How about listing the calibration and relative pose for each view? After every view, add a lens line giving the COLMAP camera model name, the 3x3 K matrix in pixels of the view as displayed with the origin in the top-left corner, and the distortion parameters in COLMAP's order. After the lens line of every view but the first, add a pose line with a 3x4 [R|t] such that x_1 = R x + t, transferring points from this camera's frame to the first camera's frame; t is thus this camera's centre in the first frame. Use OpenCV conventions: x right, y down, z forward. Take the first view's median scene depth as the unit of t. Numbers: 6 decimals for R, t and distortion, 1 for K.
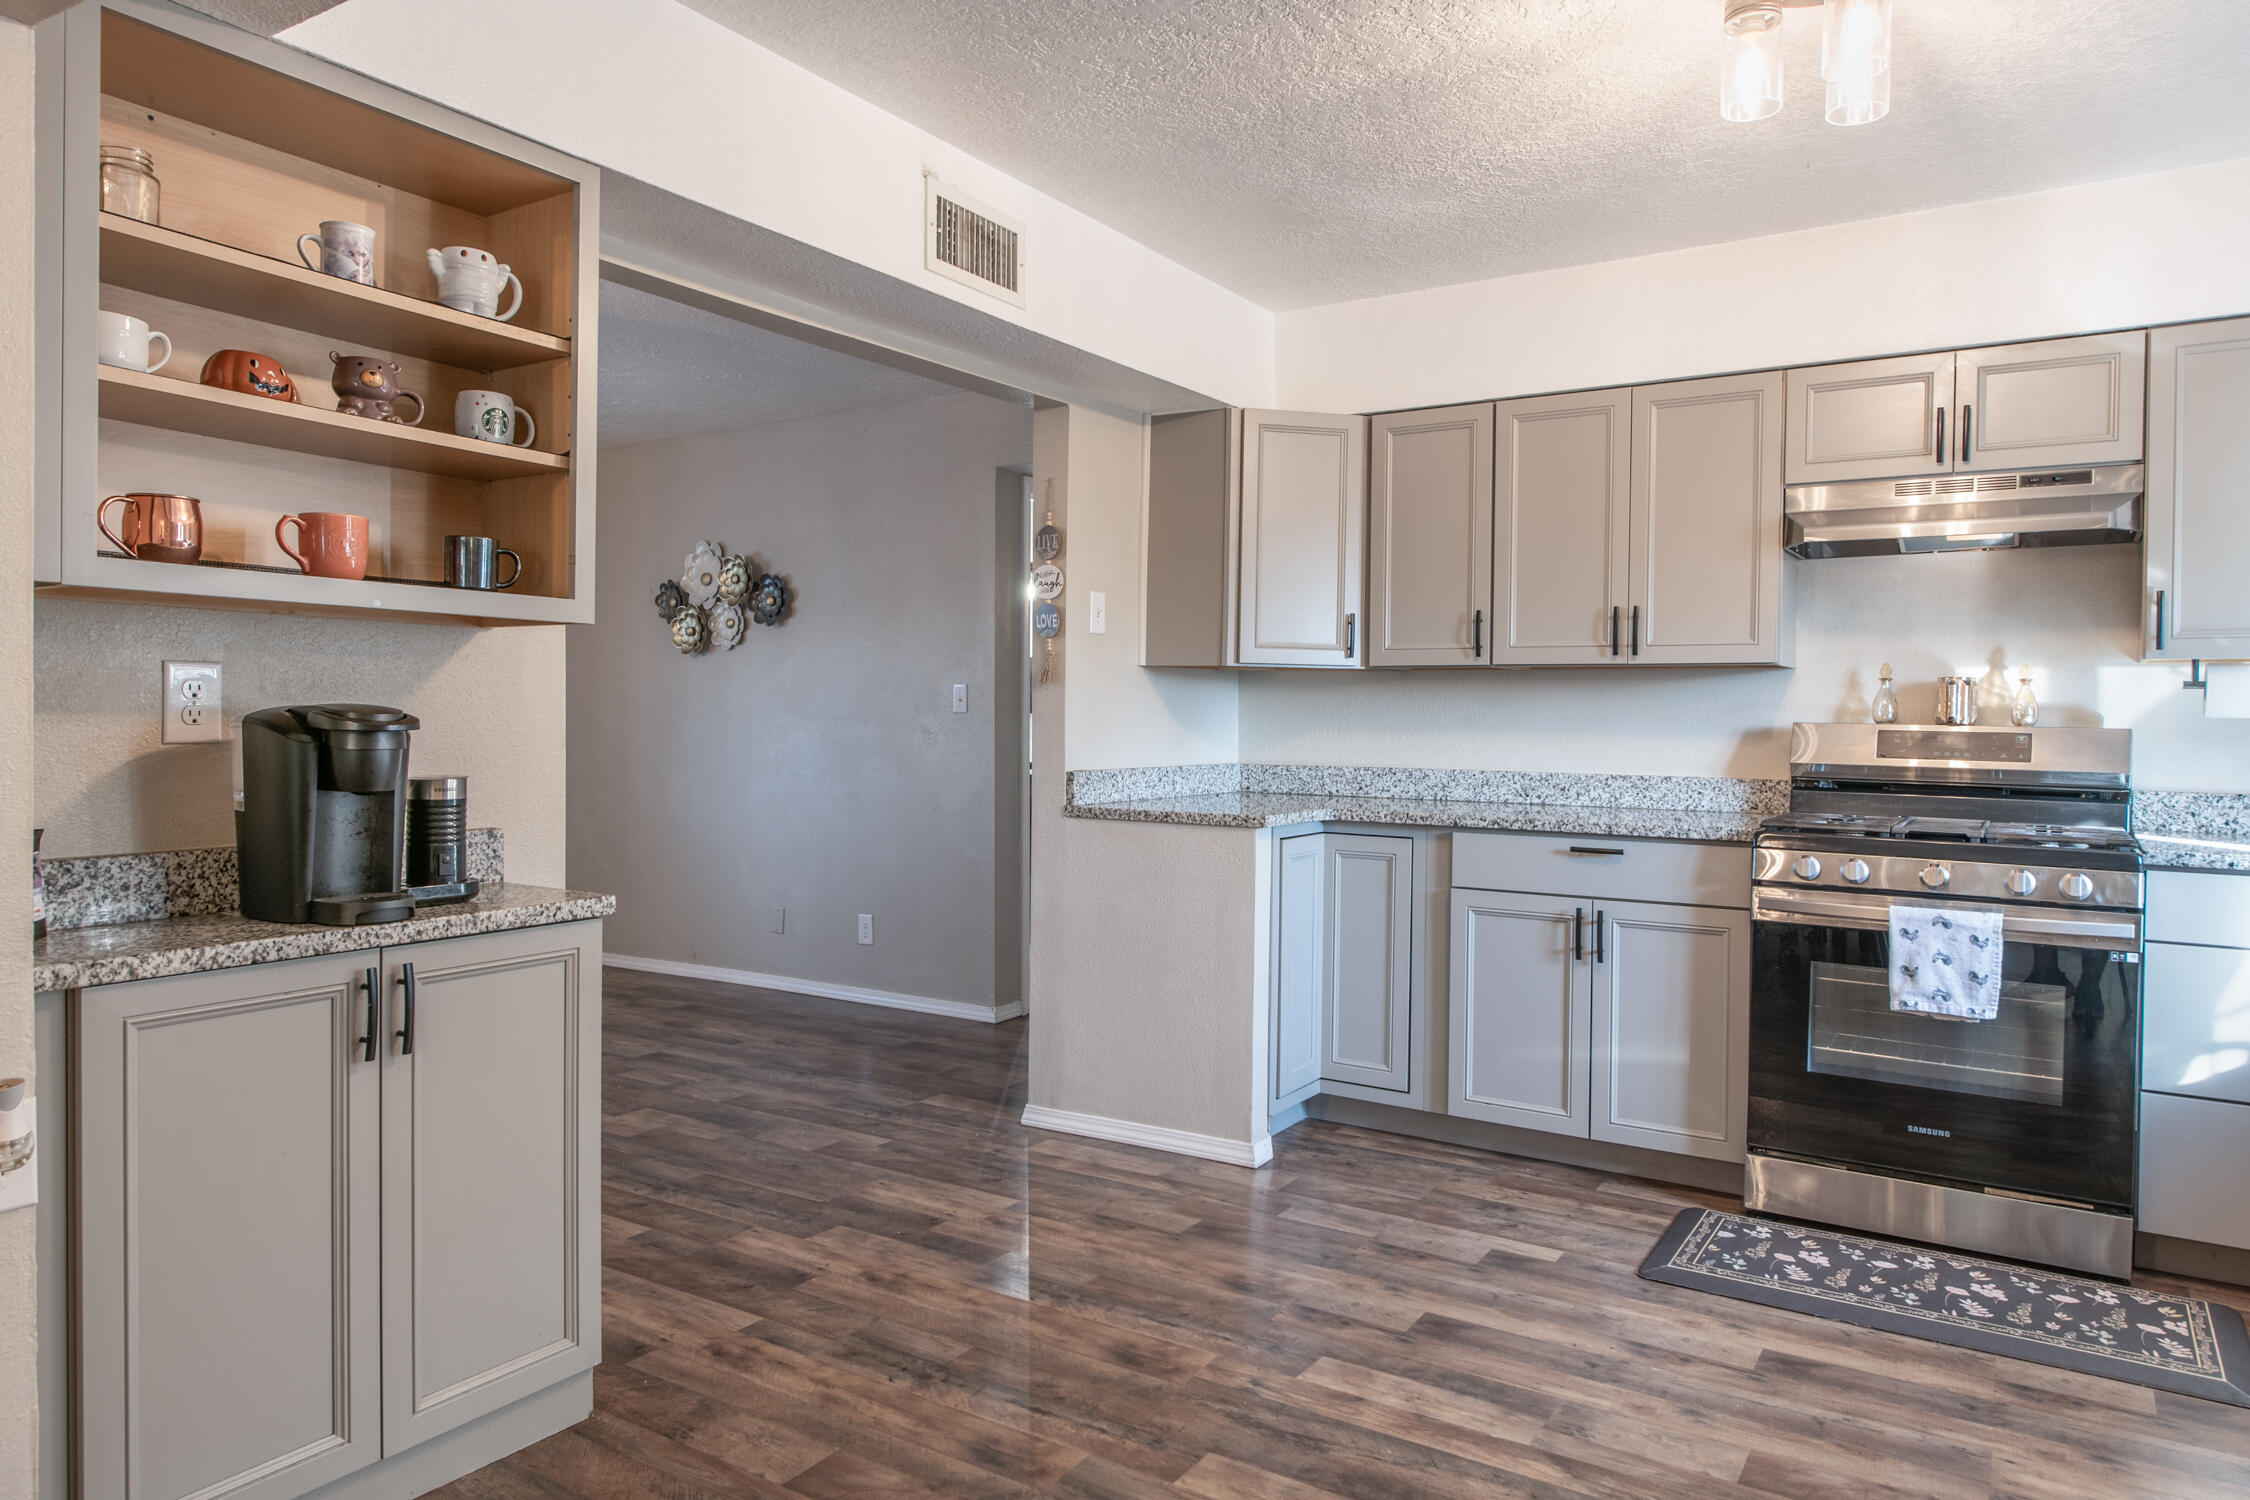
lens RADIAL K [[1440.8, 0, 1151.4], [0, 1440.8, 732.1], [0, 0, 1]] dist [0.006765, -0.004704]
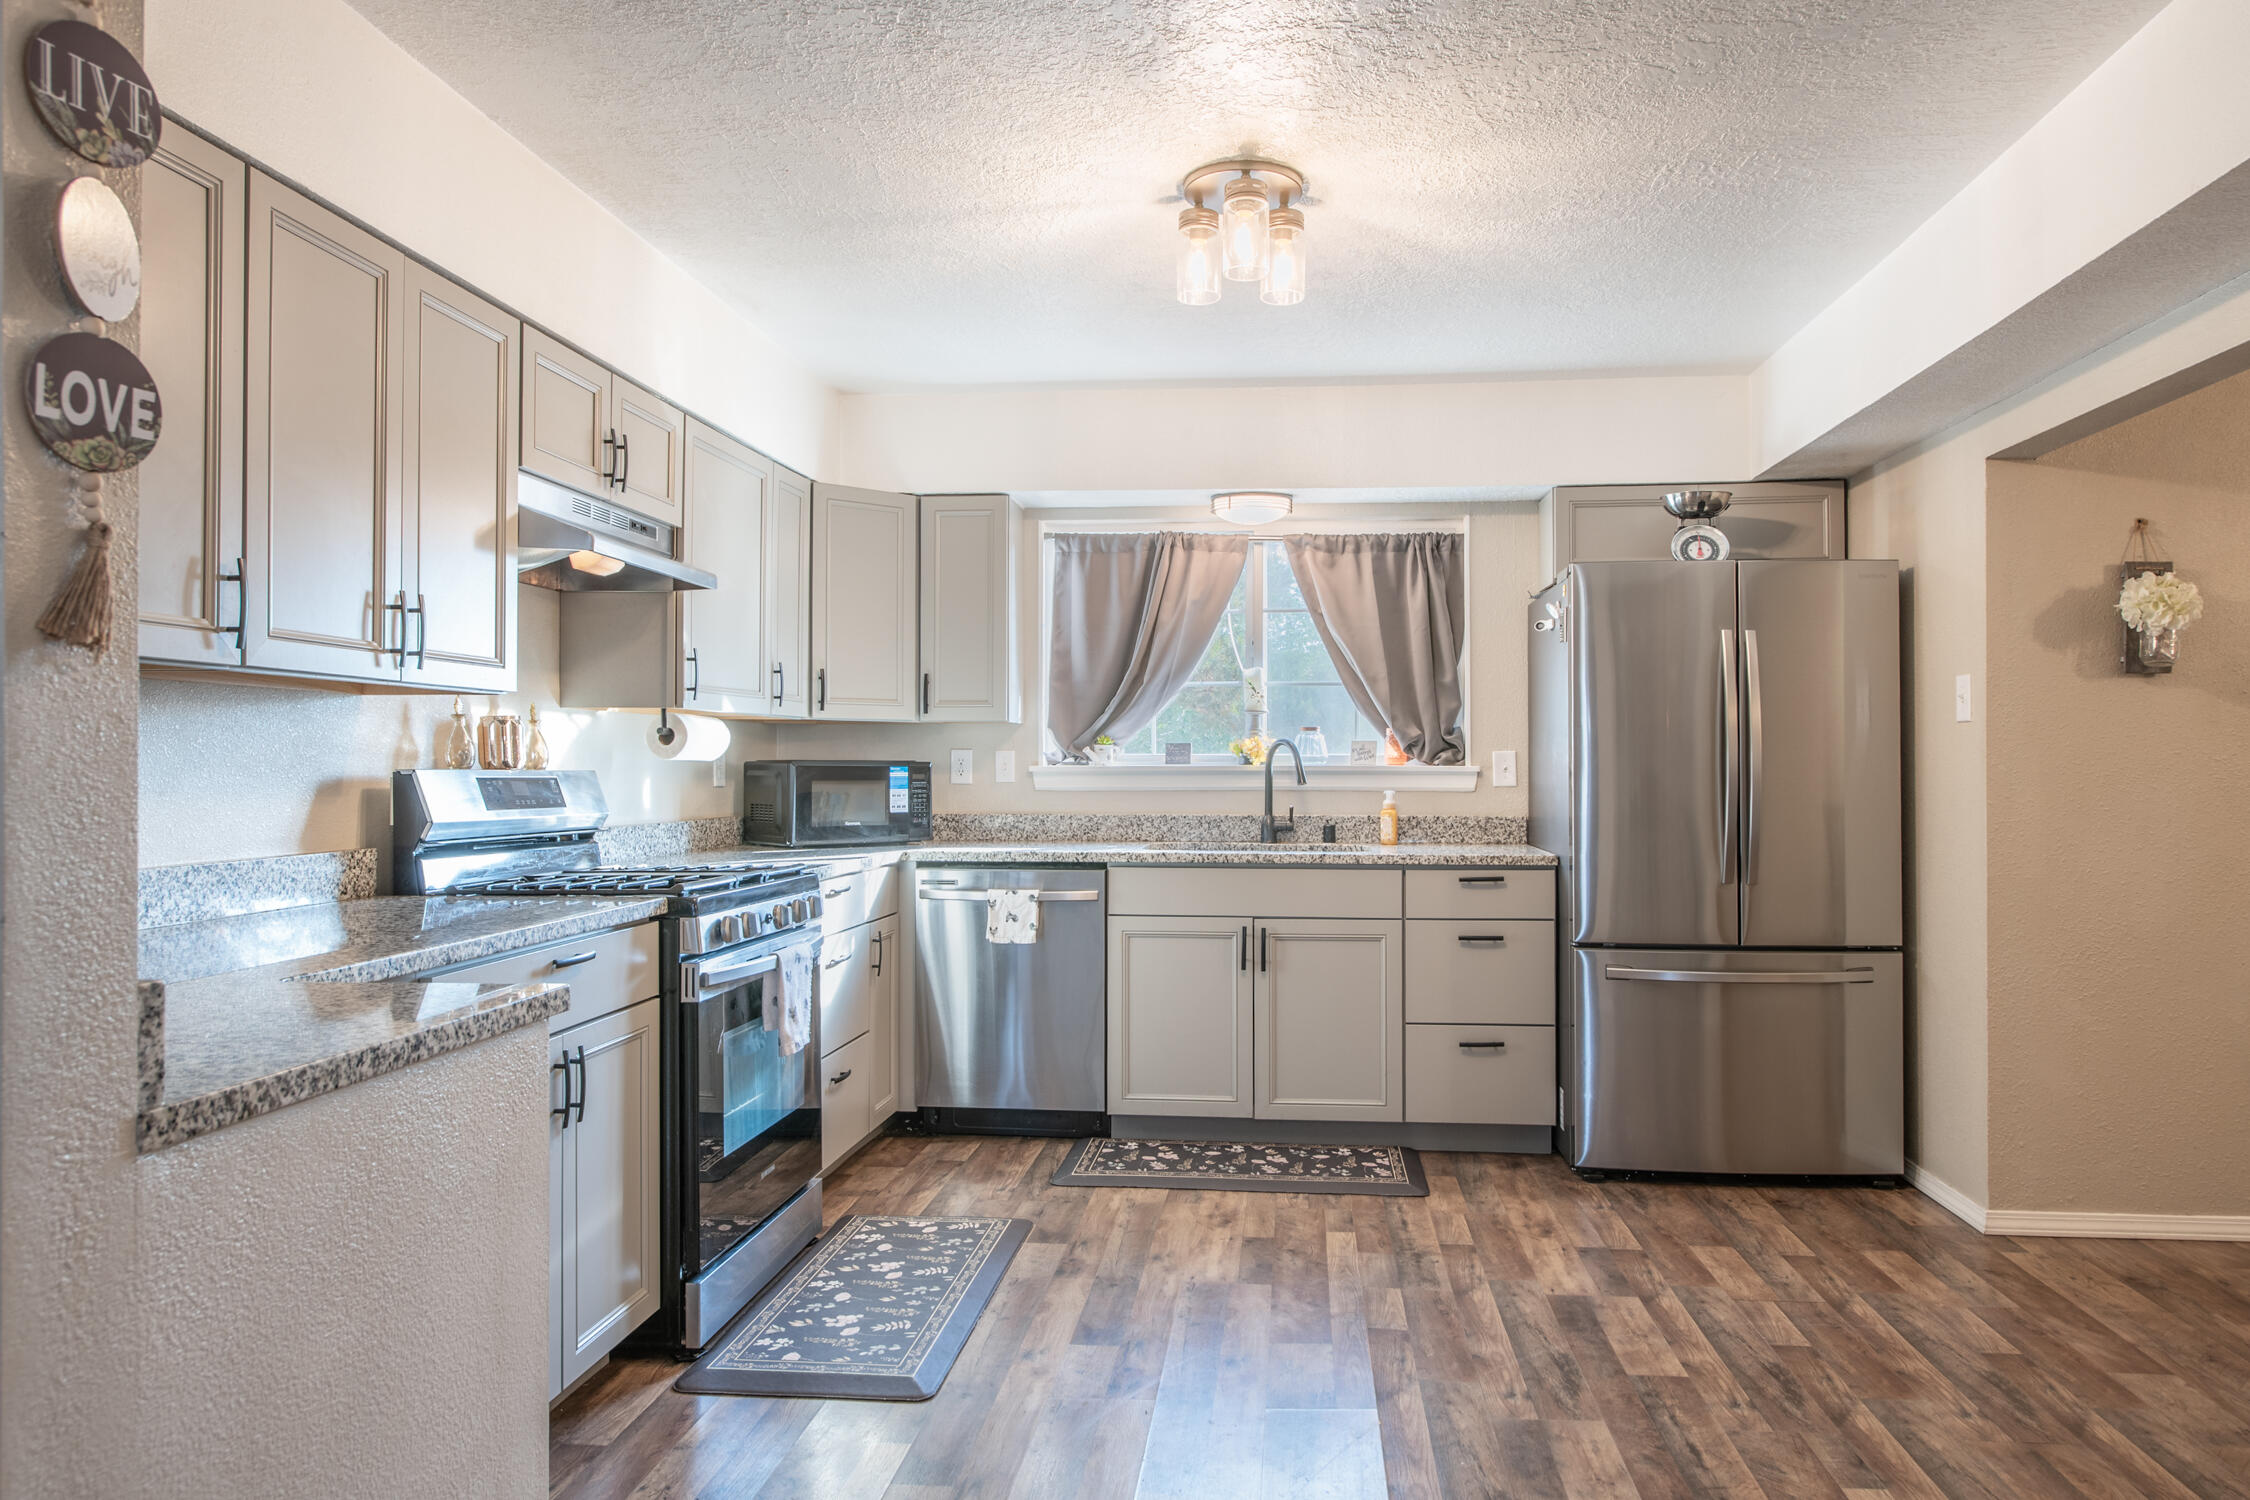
lens RADIAL K [[1440.8, 0, 1173.2], [0, 1440.8, 746.6], [0, 0, 1]] dist [0.006765, -0.004704]
pose [[-0.454921, 0.002300, 0.890529, -0.495441], [0.009694, 0.999950, 0.002369, -0.020397], [-0.890479, 0.009711, -0.454921, 1.217133]]
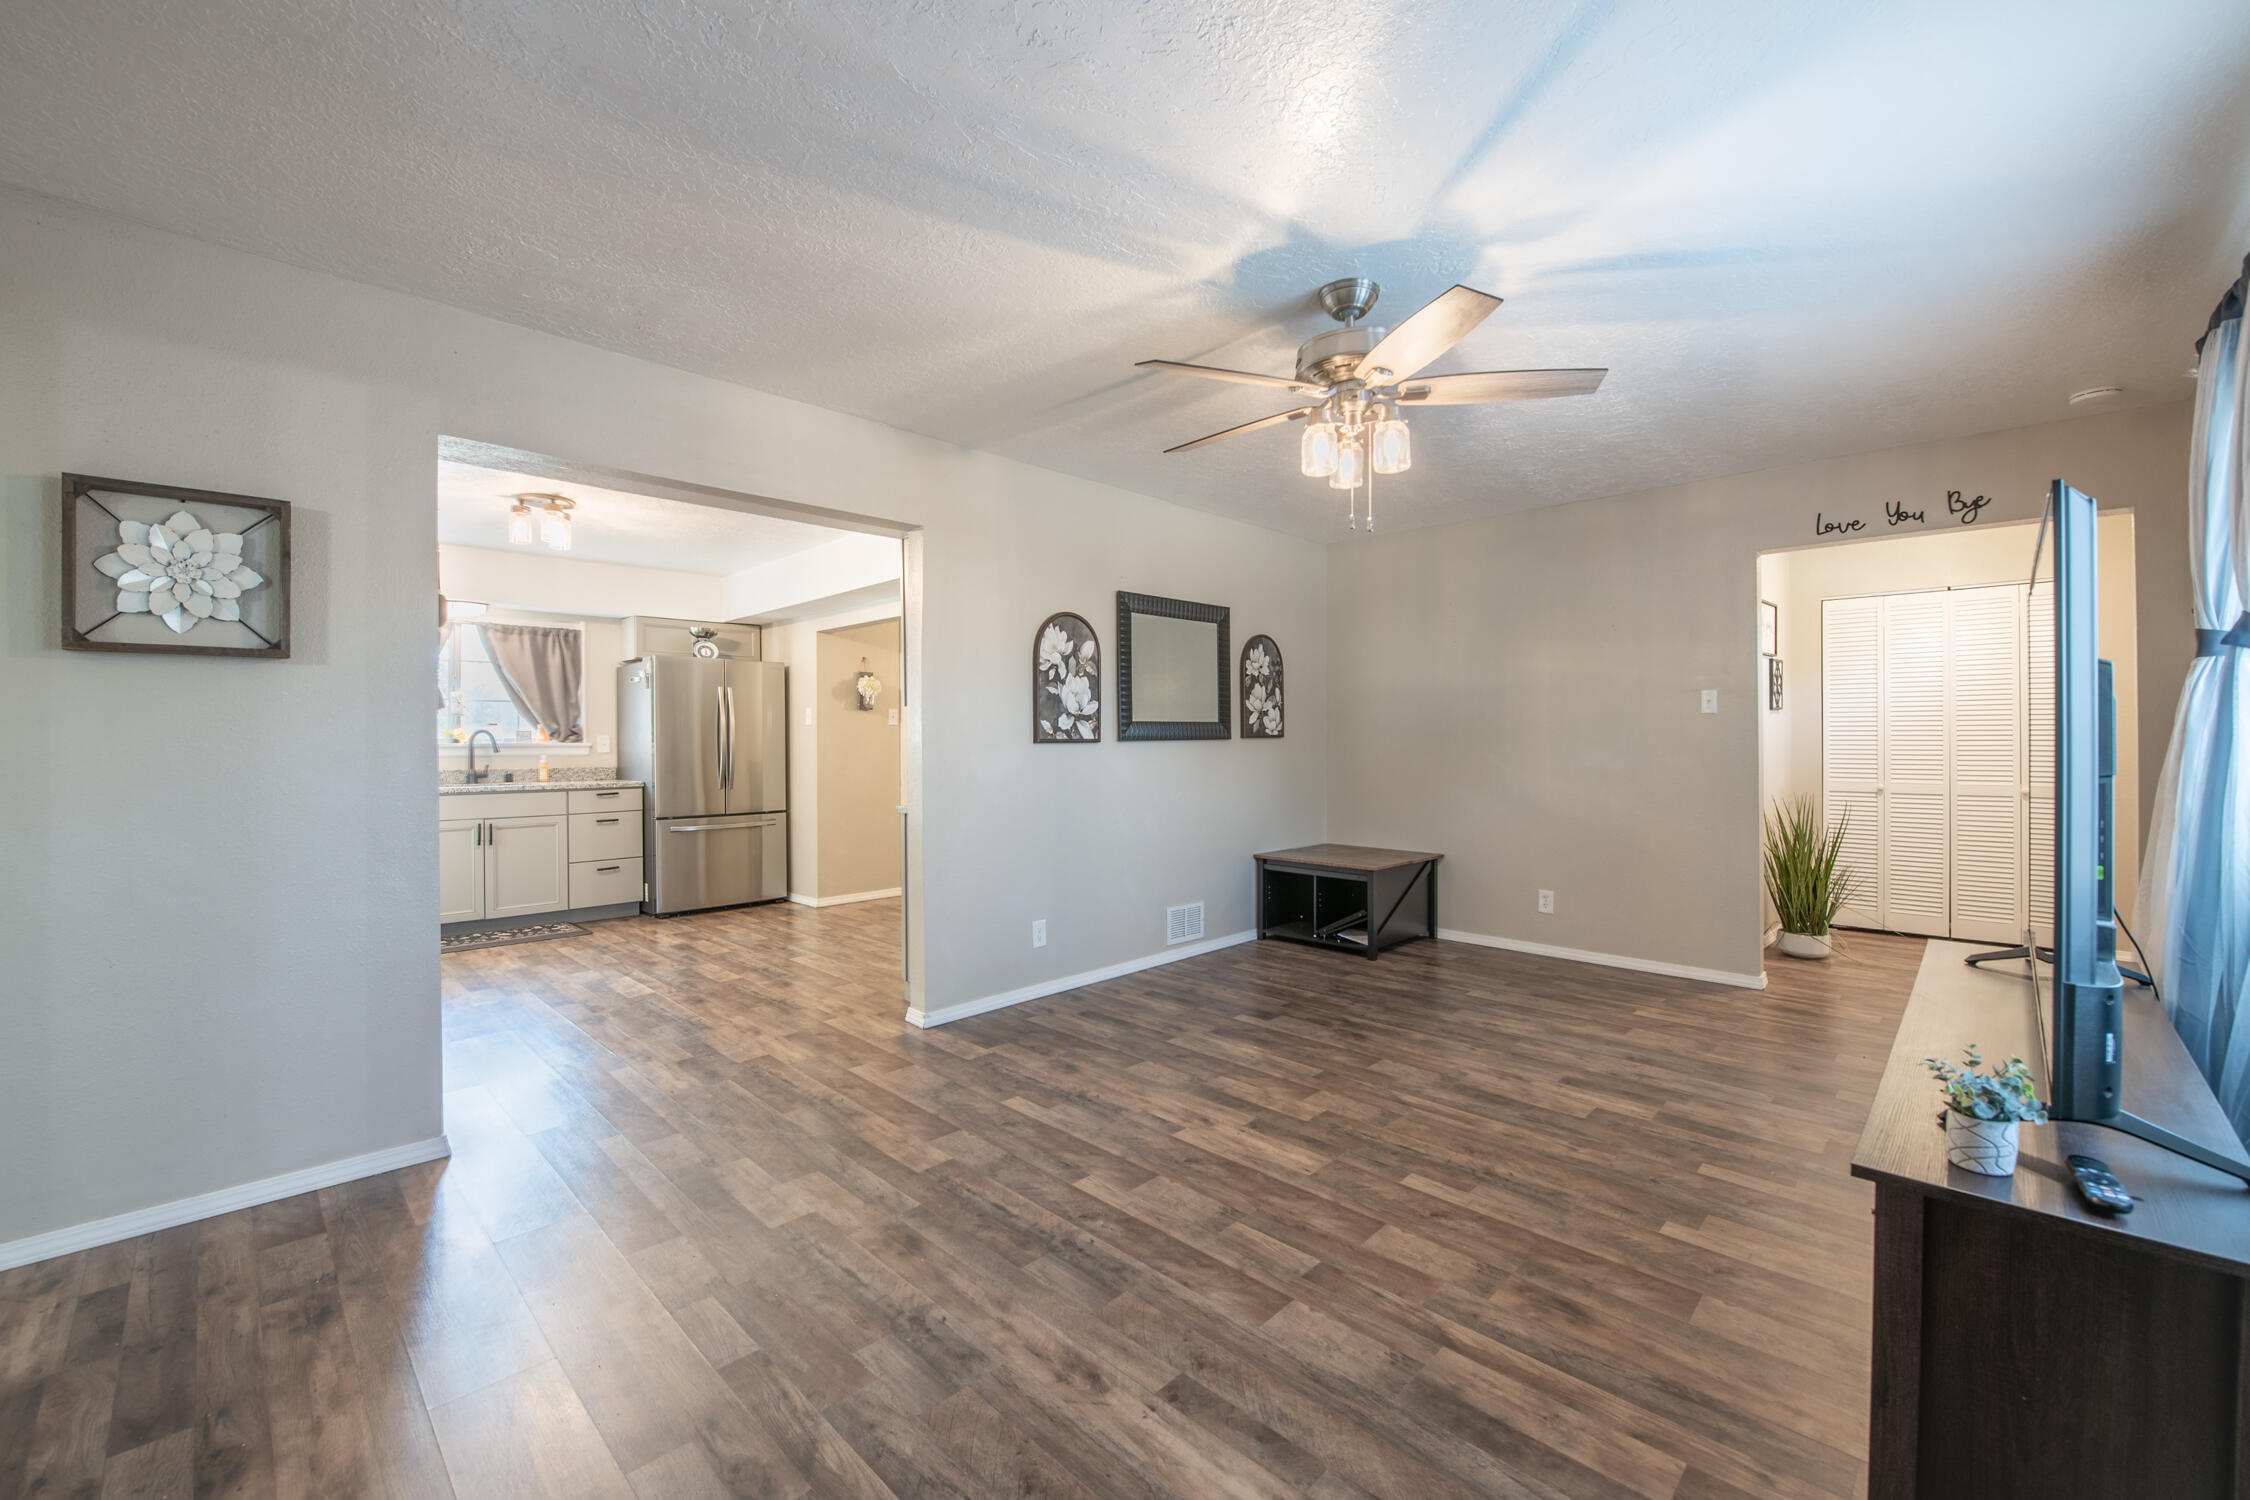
lens RADIAL K [[898.9, 0, 1146.3], [0, 898.9, 750.8], [0, 0, 1]] dist [-0.010191, -0.000245]
pose [[-0.979626, -0.005191, 0.200761, -0.897586], [0.000674, 0.999575, 0.029134, -0.032864], [-0.200827, 0.028676, -0.979207, 1.950222]]
